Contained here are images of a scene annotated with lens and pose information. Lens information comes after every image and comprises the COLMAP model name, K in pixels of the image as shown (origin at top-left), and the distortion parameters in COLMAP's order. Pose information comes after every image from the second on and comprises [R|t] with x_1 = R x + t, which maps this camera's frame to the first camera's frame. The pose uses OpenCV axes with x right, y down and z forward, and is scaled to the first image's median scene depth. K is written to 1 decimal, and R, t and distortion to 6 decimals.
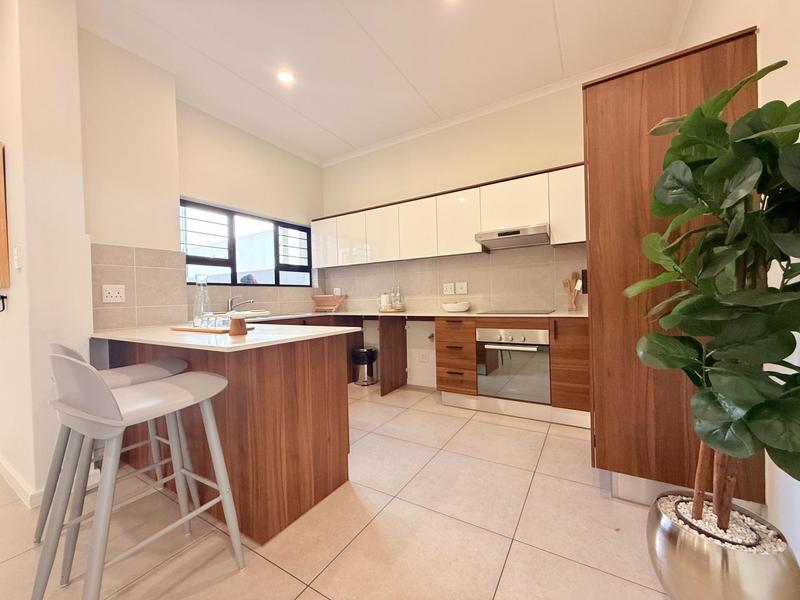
lens RADIAL K [[318.8, 0, 398.9], [0, 318.8, 303.1], [0, 0, 1]] dist [-0.000839, 0.000181]
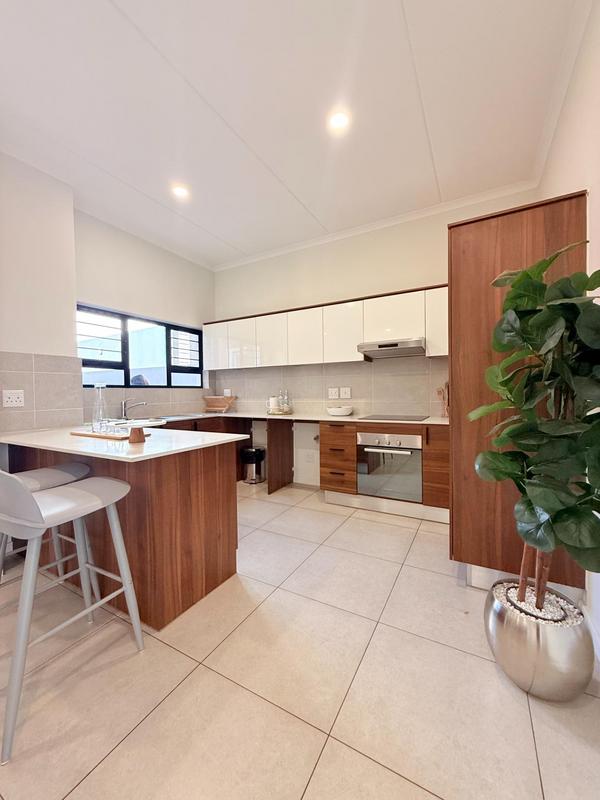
lens RADIAL K [[318.8, 0, 302.7], [0, 318.8, 399.8], [0, 0, 1]] dist [-0.000839, 0.000181]
pose [[0.998987, 0.013842, 0.042810, 0.019412], [-0.014201, 0.999866, 0.008090, -0.067339], [-0.042692, -0.008690, 0.999050, -0.127933]]
